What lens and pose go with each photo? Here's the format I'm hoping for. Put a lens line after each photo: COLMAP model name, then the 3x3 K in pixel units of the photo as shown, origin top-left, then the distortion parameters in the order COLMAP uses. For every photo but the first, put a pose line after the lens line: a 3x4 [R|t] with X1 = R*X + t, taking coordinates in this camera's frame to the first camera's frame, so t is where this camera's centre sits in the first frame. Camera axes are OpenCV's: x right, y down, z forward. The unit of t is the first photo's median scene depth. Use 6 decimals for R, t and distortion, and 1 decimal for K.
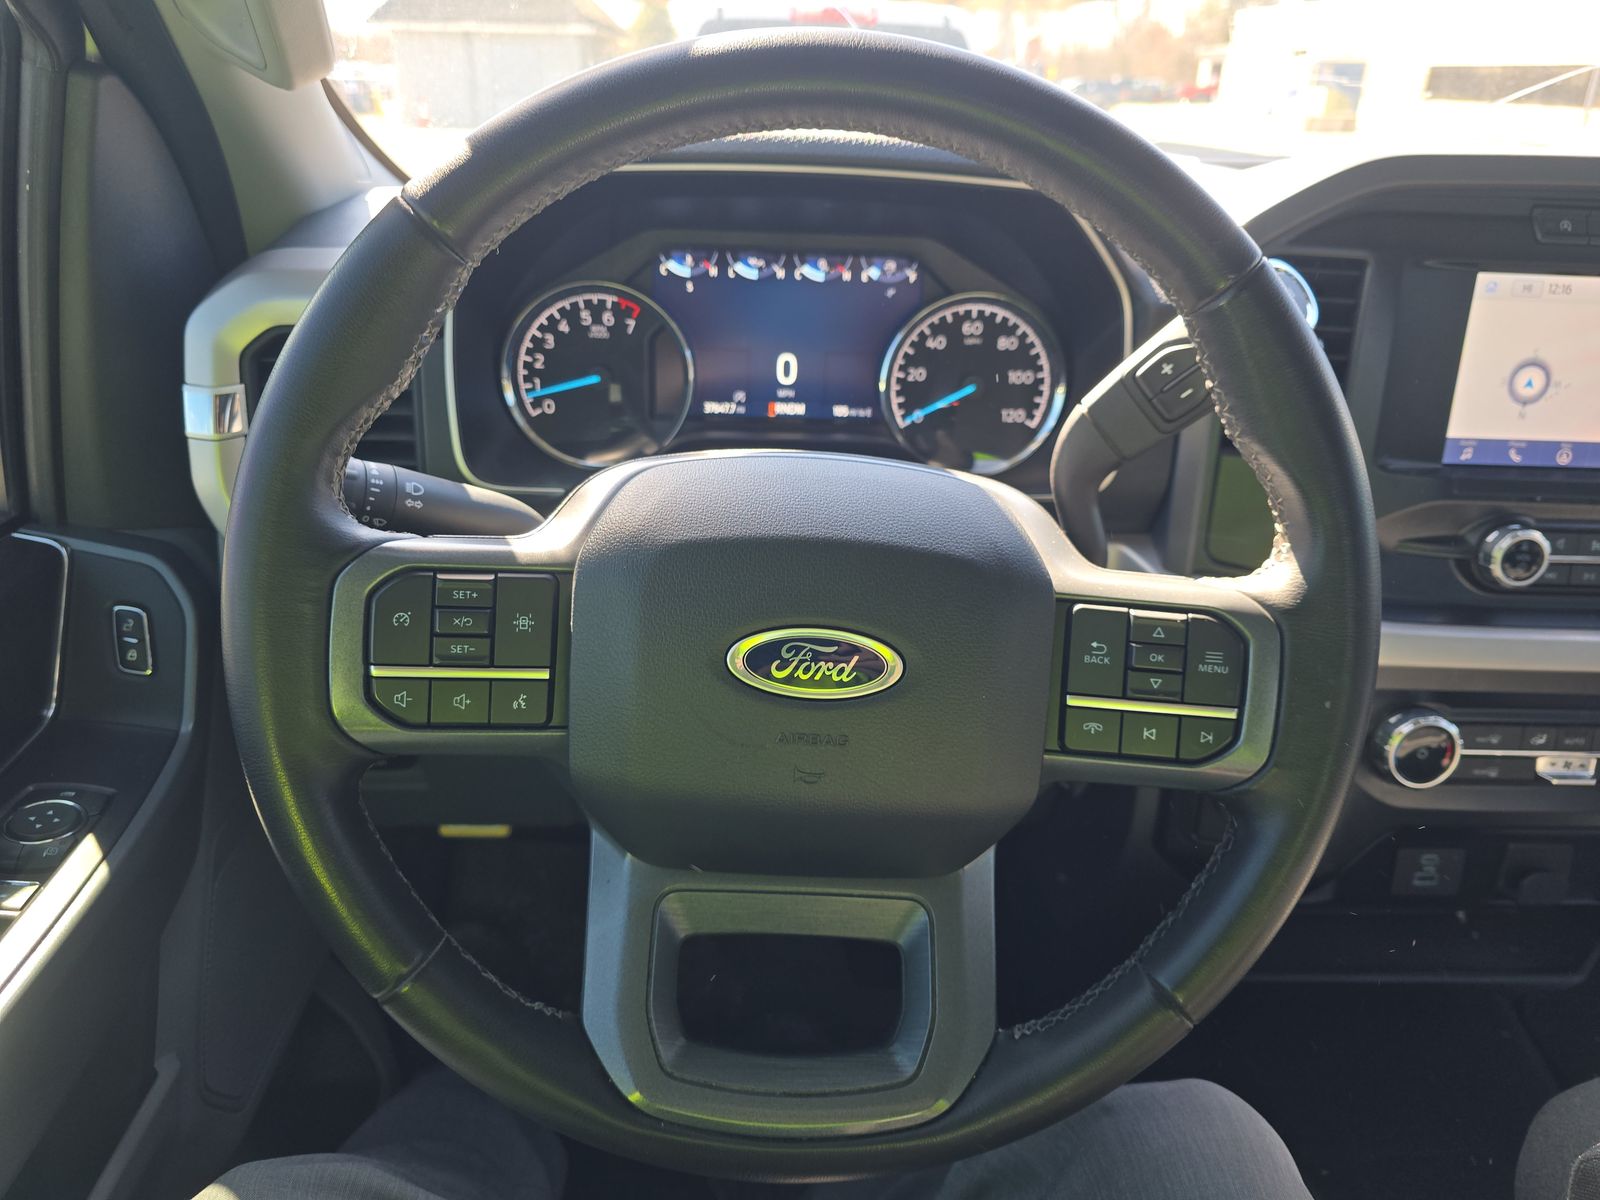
lens RADIAL K [[1079.3, 0, 799.5], [0, 1079.3, 592.6], [0, 0, 1]] dist [0.041013, -0.030515]
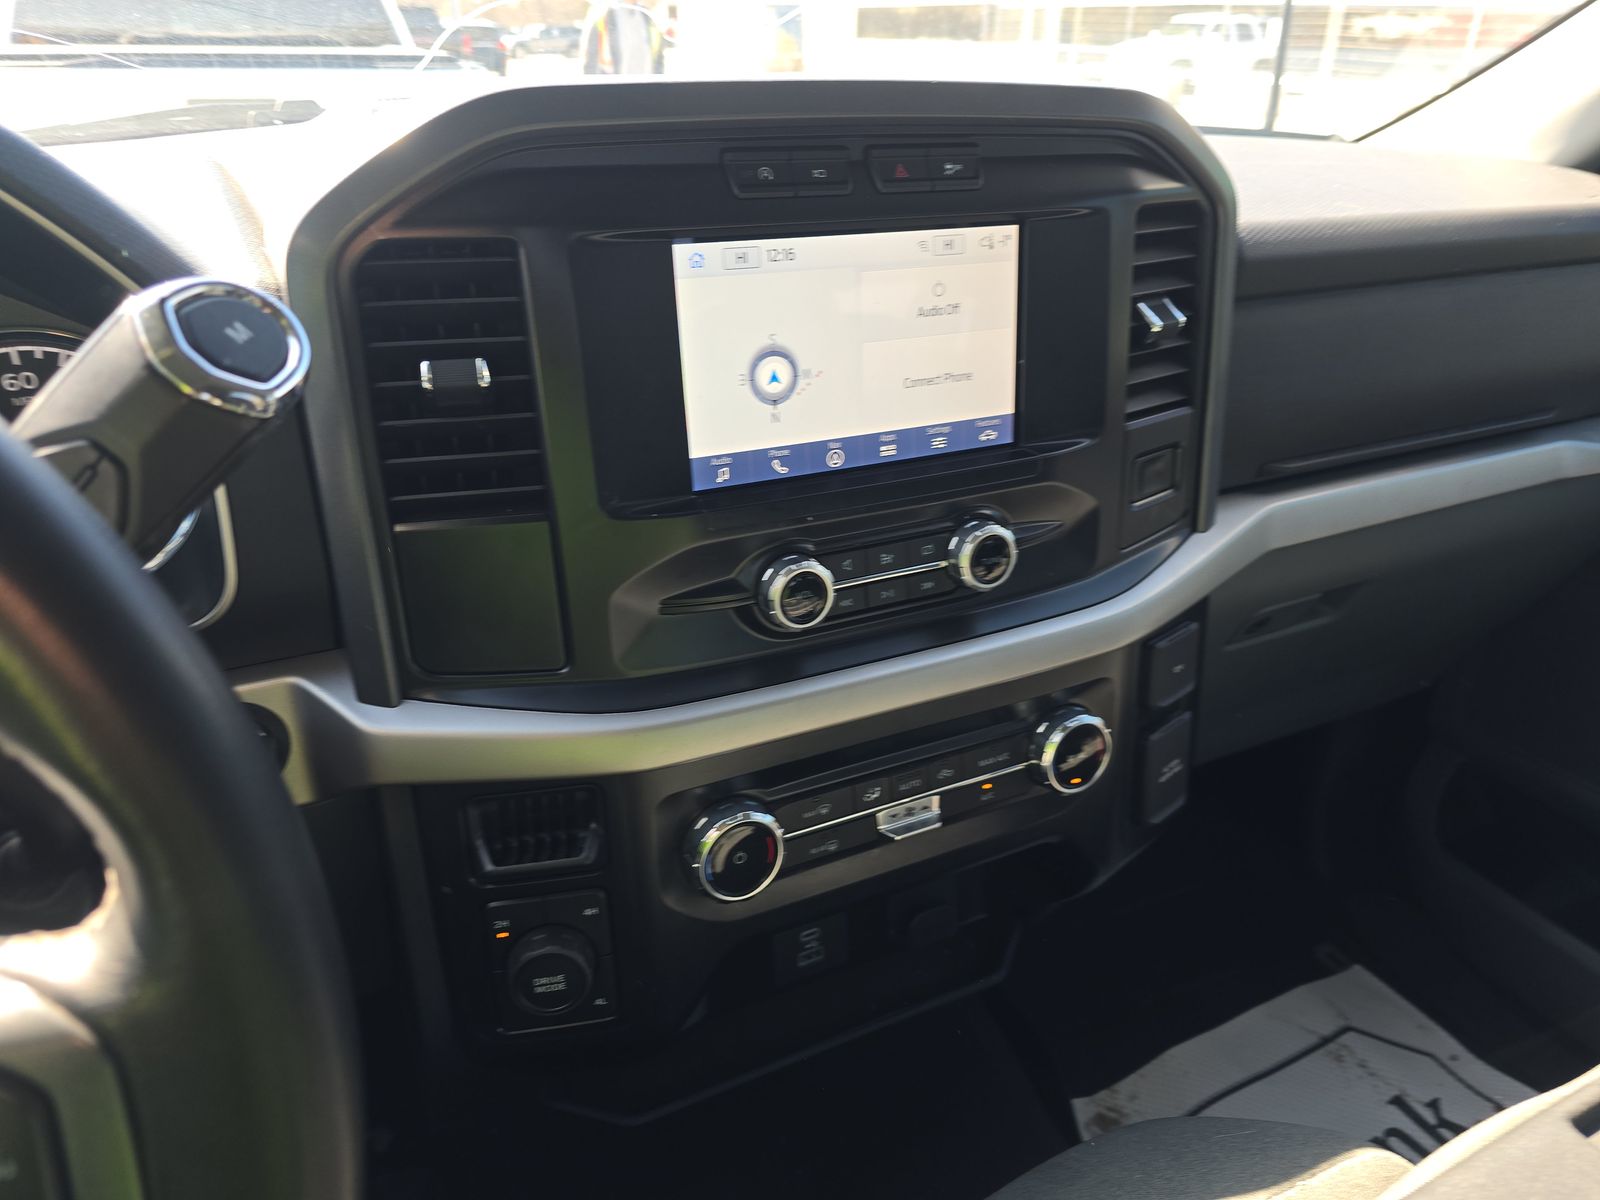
lens RADIAL K [[1079.3, 0, 790.9], [0, 1079.3, 610.0], [0, 0, 1]] dist [0.041013, -0.030515]
pose [[0.914435, -0.202146, 0.350637, 0.635640], [0.183062, 0.979233, 0.087127, -0.157951], [-0.360968, -0.015484, 0.932450, 0.444006]]
